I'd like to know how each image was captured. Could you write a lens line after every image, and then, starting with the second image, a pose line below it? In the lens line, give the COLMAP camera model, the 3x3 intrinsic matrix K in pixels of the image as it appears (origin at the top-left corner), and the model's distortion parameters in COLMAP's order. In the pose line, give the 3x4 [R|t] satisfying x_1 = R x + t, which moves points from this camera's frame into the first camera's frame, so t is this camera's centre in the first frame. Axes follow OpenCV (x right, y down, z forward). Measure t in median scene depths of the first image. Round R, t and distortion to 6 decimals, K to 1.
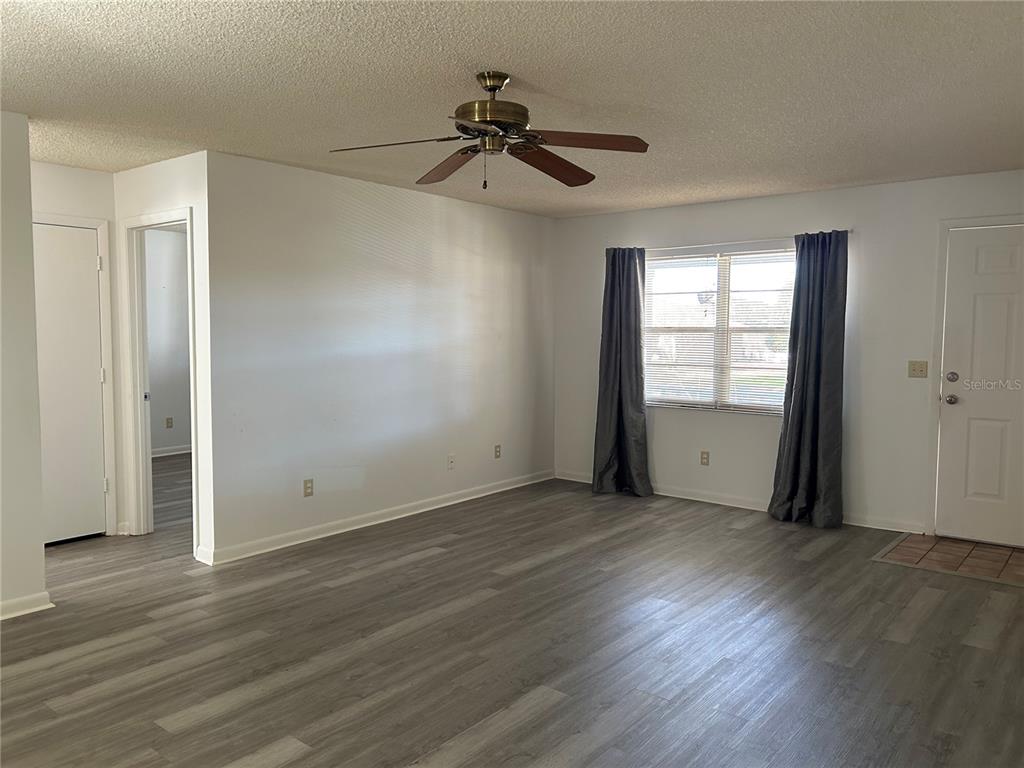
lens RADIAL K [[770.7, 0, 513.0], [0, 770.7, 380.7], [0, 0, 1]] dist [0.057184, -0.067616]
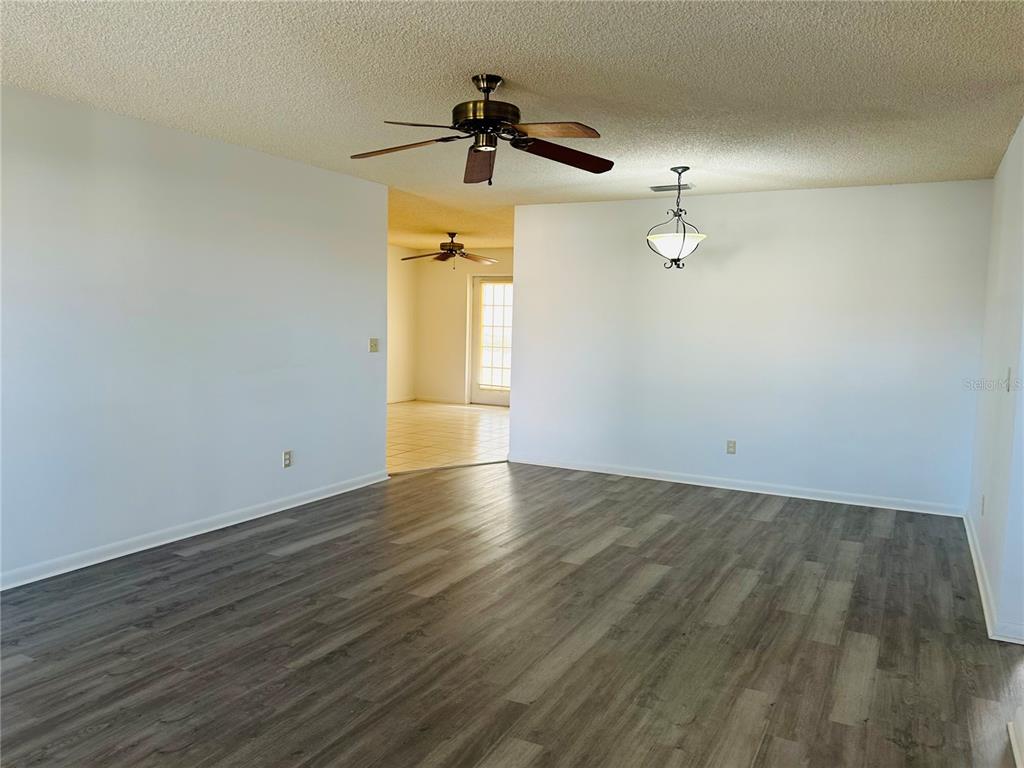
lens RADIAL K [[770.7, 0, 511.0], [0, 770.7, 384.2], [0, 0, 1]] dist [0.057184, -0.067616]
pose [[-0.980558, -0.009955, -0.195979, 0.100287], [-0.040320, 0.987624, 0.151571, -0.089311], [0.192044, 0.156526, -0.968823, 1.420821]]
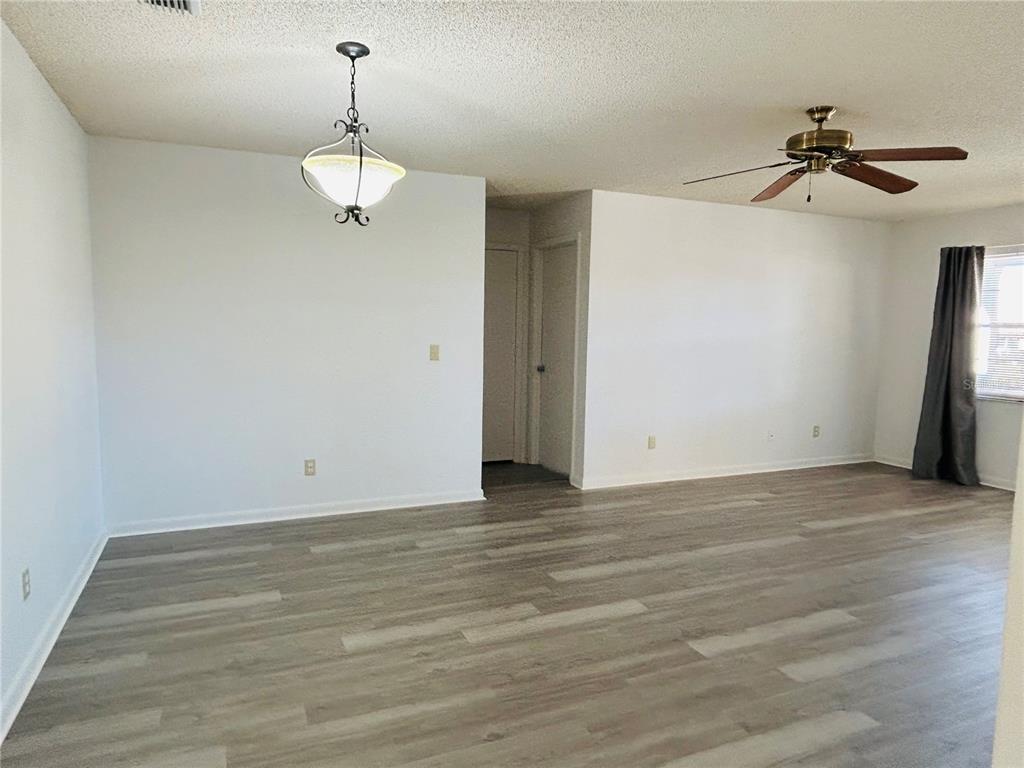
lens RADIAL K [[653.5, 0, 503.3], [0, 653.5, 384.3], [0, 0, 1]] dist [0.009897, -0.014982]
pose [[0.885285, 0.051706, -0.462166, 0.019922], [-0.043627, 0.998651, 0.028159, 0.022095], [0.462998, -0.004765, 0.886346, -0.100034]]
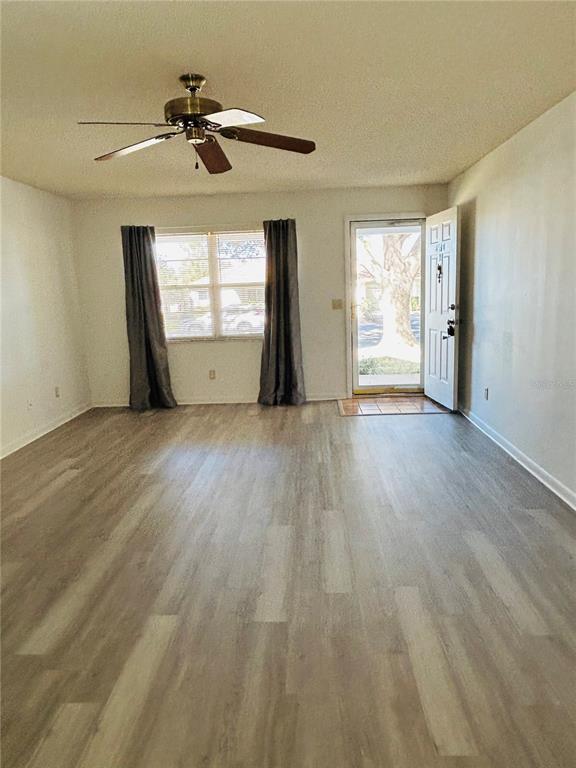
lens RADIAL K [[541.6, 0, 291.6], [0, 541.6, 387.6], [0, 0, 1]] dist [-0.010114, 0.001072]
pose [[0.796760, -0.144011, 0.586885, -0.320988], [0.081302, 0.987905, 0.132038, 0.001690], [-0.598801, -0.057488, 0.798832, 0.114256]]
